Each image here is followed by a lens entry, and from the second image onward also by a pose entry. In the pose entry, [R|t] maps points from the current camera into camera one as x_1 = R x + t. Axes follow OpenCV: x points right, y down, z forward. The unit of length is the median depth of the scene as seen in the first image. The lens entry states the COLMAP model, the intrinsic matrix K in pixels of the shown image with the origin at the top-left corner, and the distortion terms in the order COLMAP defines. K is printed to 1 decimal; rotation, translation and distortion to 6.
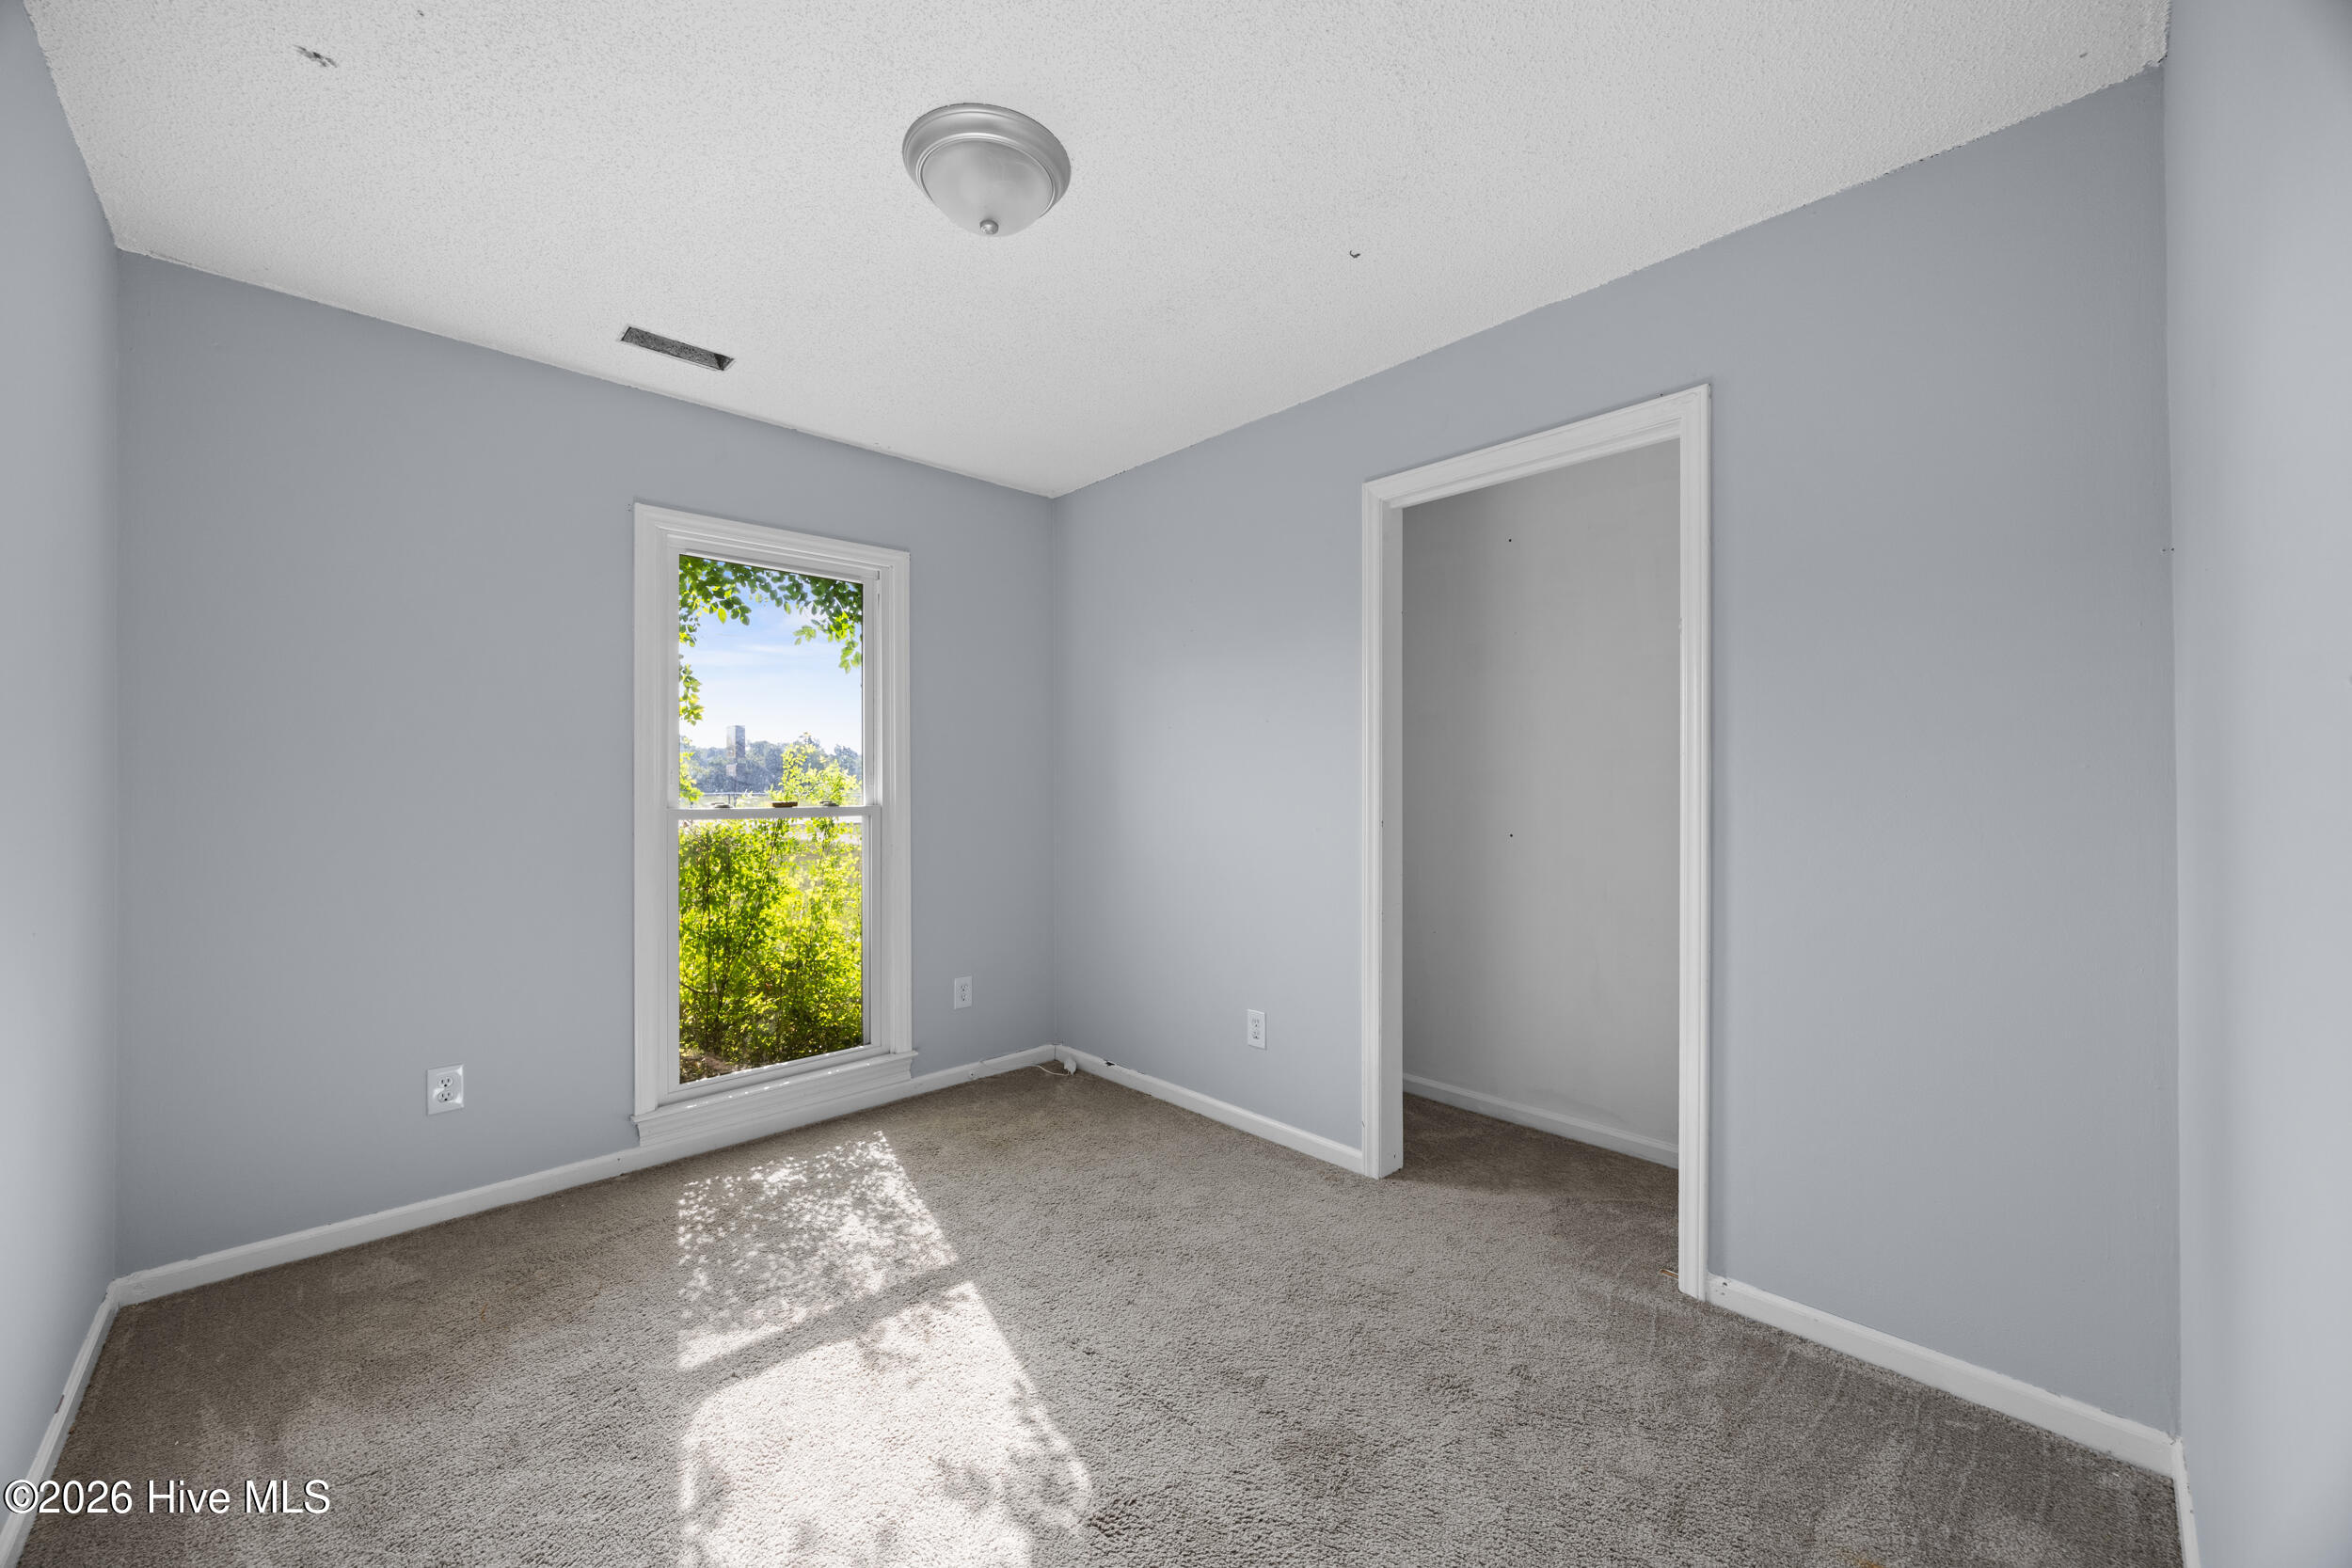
lens RADIAL K [[894.8, 0, 1167.9], [0, 894.8, 790.6], [0, 0, 1]] dist [-0.000340, -0.000046]
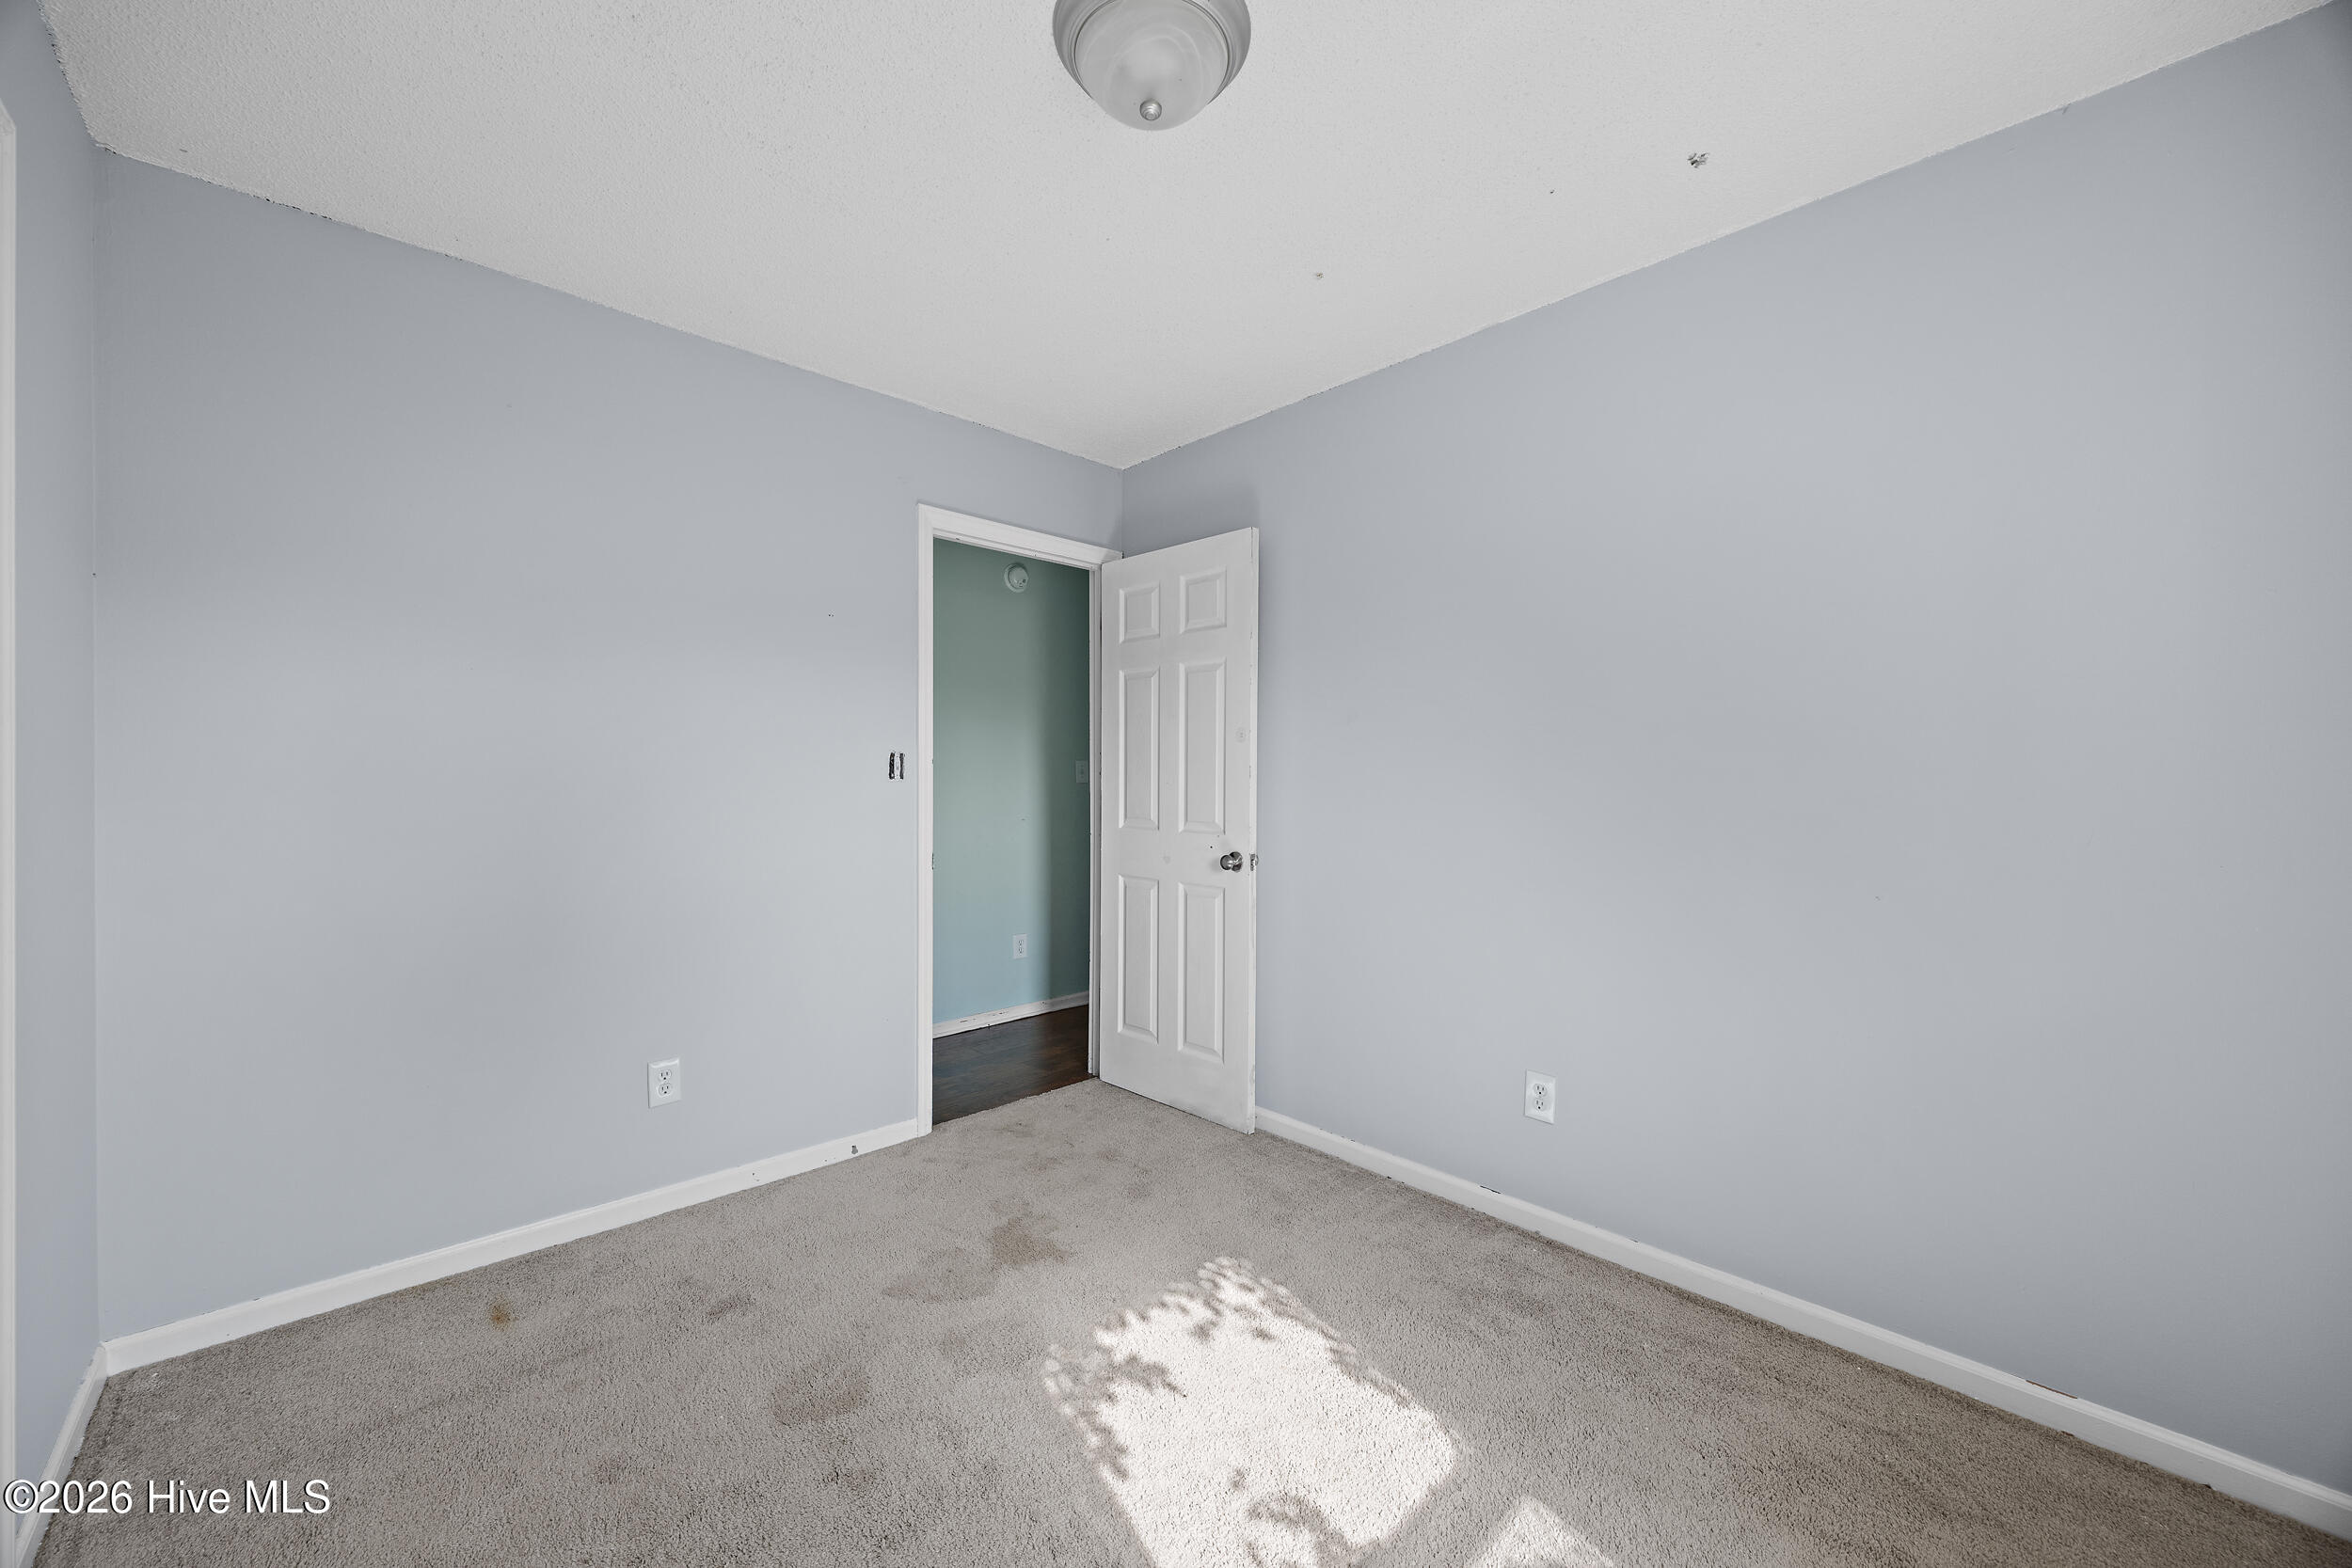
lens RADIAL K [[894.8, 0, 1167.9], [0, 894.8, 790.6], [0, 0, 1]] dist [-0.000340, -0.000046]
pose [[-0.999983, -0.003440, 0.004689, -0.238928], [-0.003396, 0.999950, 0.009385, -0.006875], [-0.004721, 0.009369, -0.999945, 2.033310]]
